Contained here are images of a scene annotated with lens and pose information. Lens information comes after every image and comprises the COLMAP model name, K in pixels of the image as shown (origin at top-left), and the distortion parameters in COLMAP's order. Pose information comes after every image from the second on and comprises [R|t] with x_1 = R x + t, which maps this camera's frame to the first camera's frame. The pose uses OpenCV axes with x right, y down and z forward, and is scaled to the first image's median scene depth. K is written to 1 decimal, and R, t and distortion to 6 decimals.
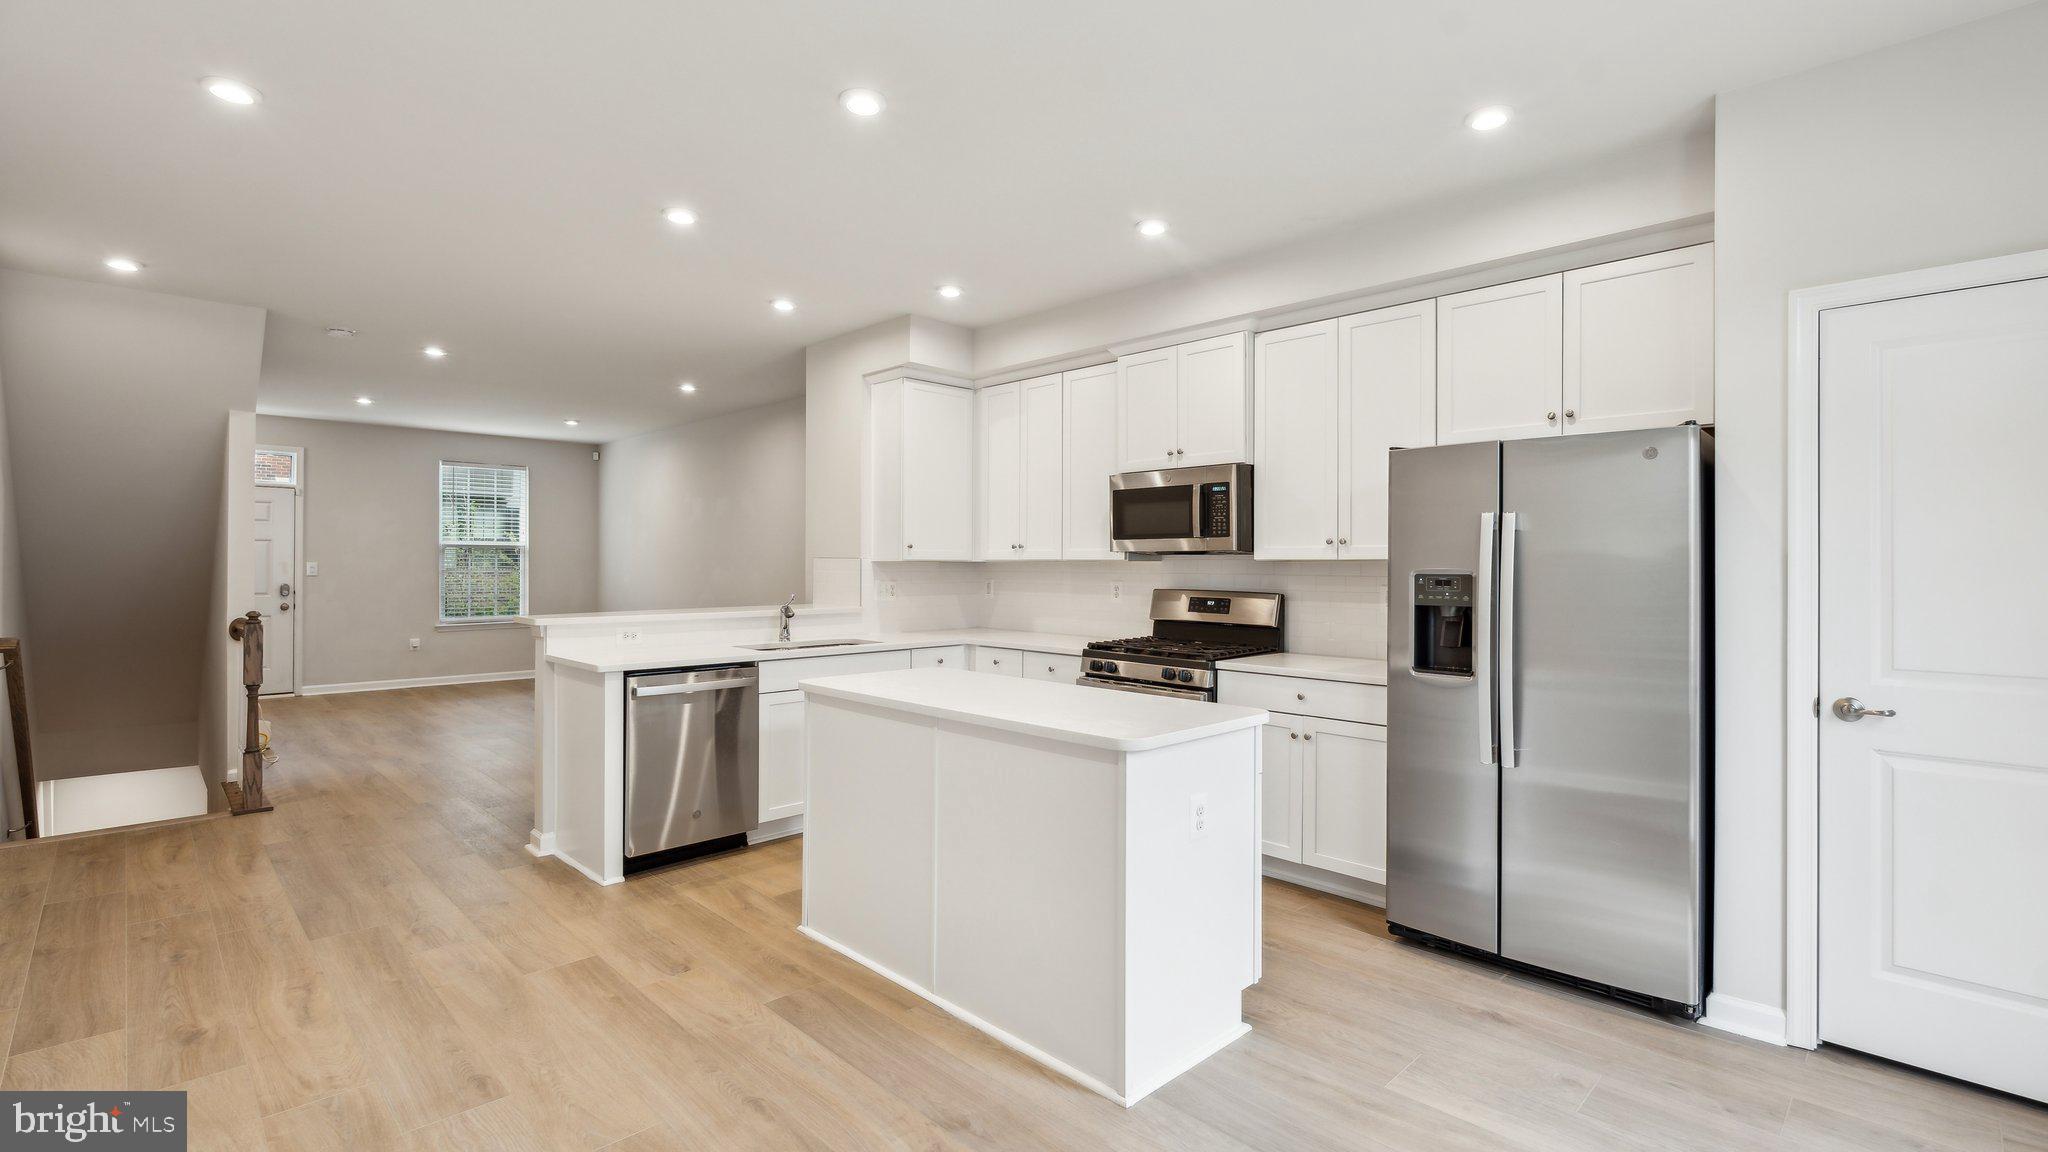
lens RADIAL K [[907.9, 0, 1035.0], [0, 907.9, 562.5], [0, 0, 1]] dist [-0.003611, 0.001141]
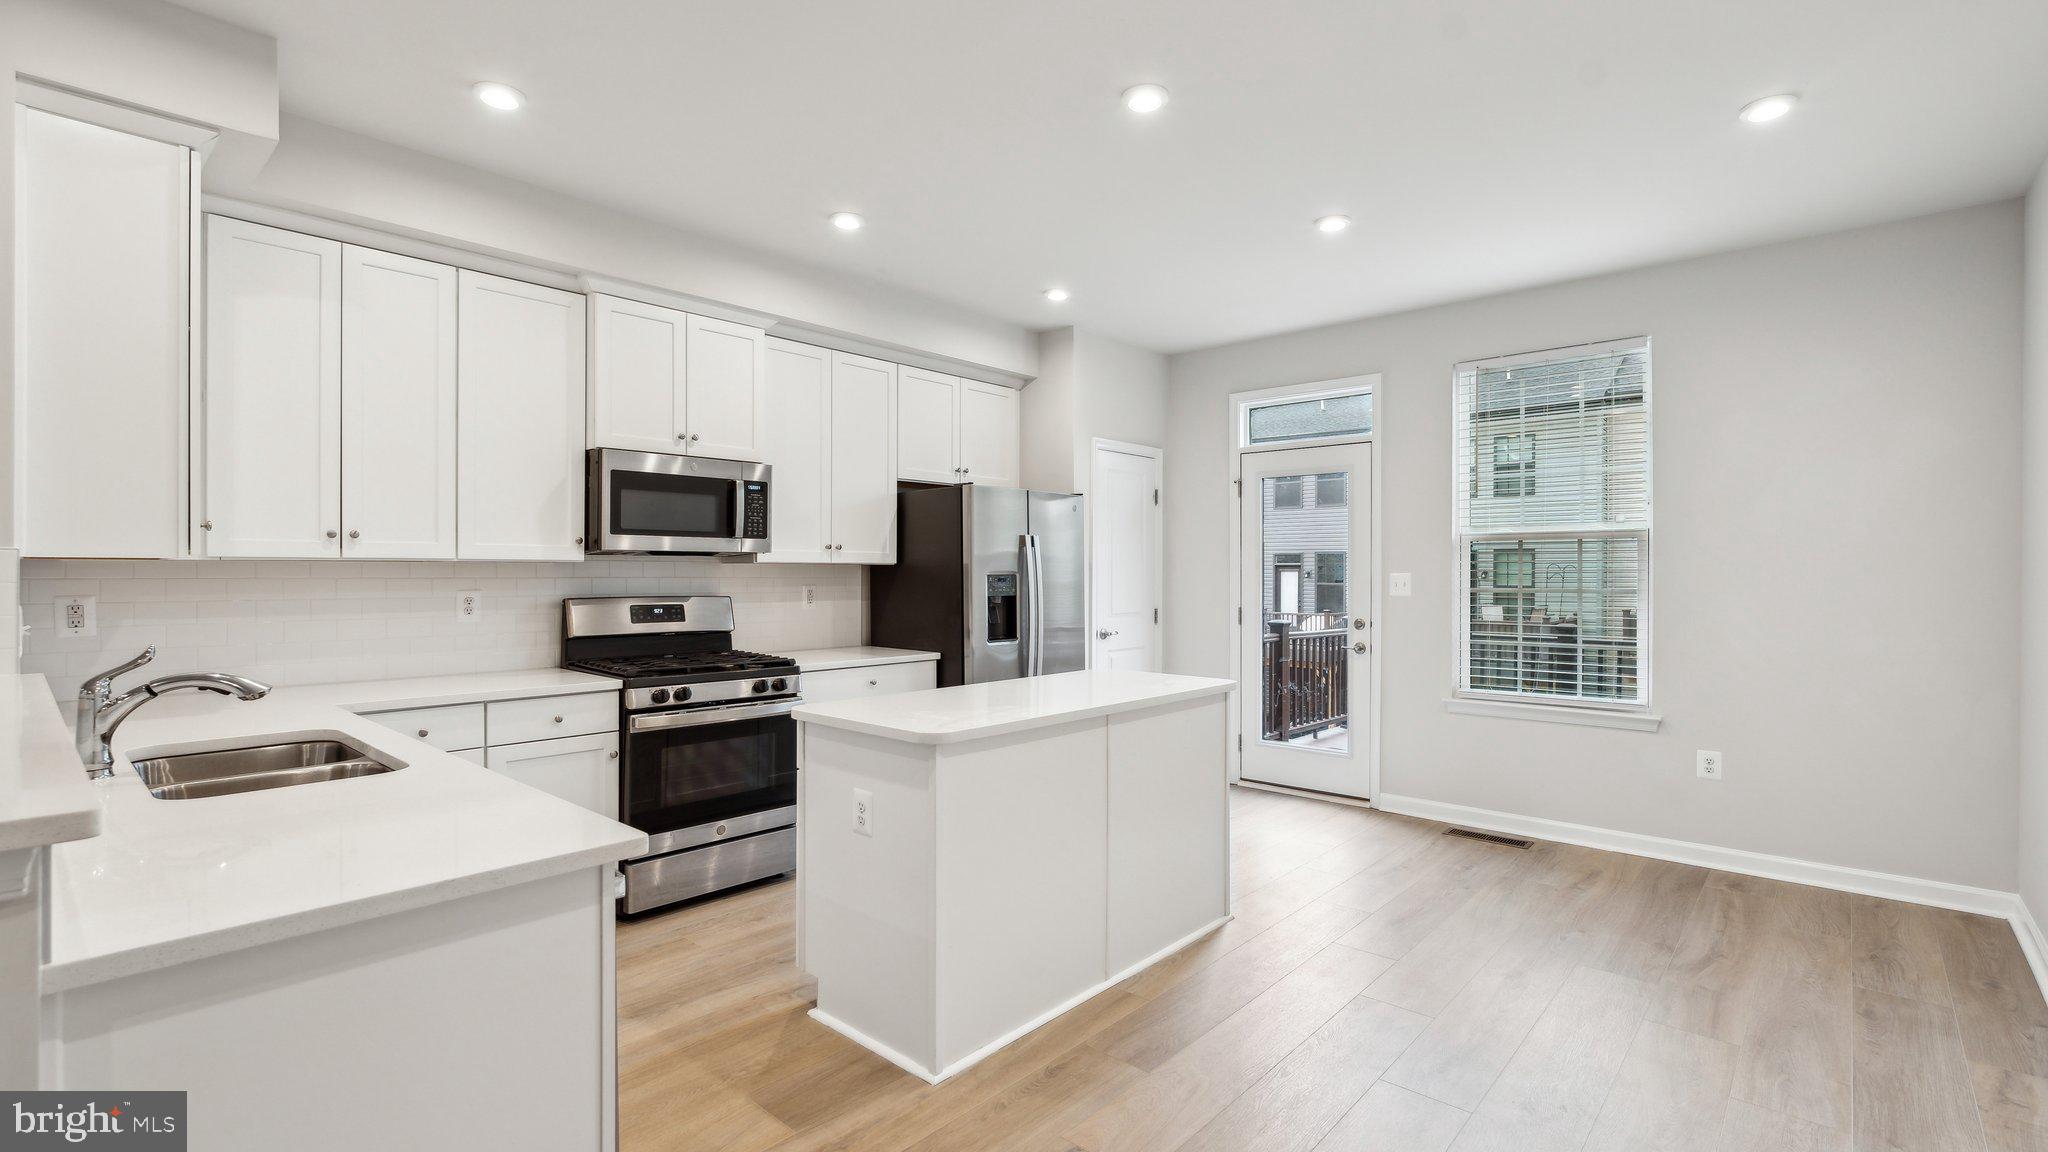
lens RADIAL K [[907.9, 0, 1022.1], [0, 907.9, 570.8], [0, 0, 1]] dist [-0.003611, 0.001141]
pose [[-0.042106, -0.005397, 0.999099, -0.725283], [-0.006252, 0.999967, 0.005138, -0.000348], [-0.999094, -0.006030, -0.042138, 0.722168]]
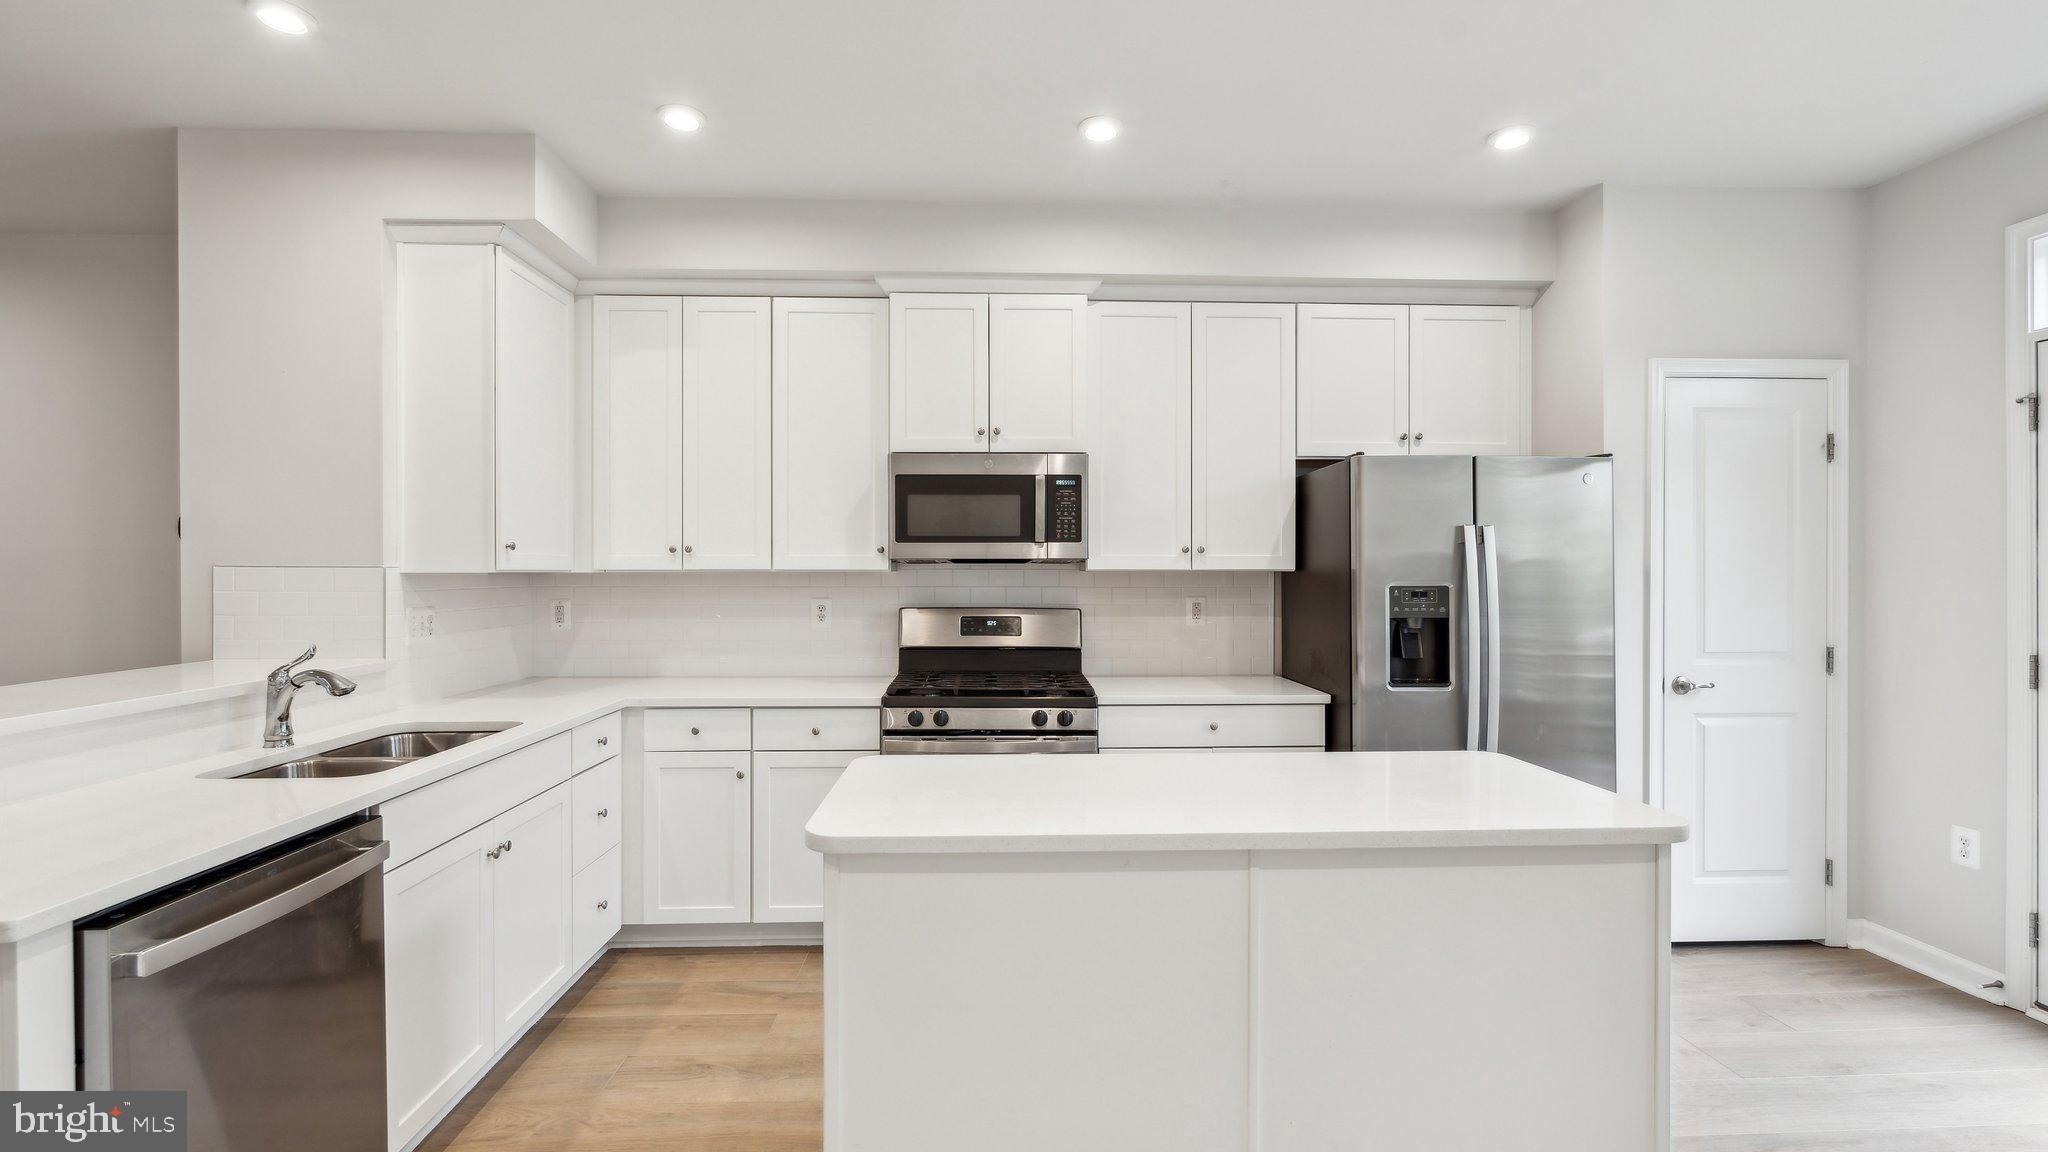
lens RADIAL K [[907.9, 0, 1024.3], [0, 907.9, 572.9], [0, 0, 1]] dist [-0.003611, 0.001141]
pose [[0.679087, -0.006367, 0.734030, -0.398143], [0.000998, 0.999969, 0.007751, -0.006453], [-0.734057, -0.004531, 0.679072, 0.452252]]
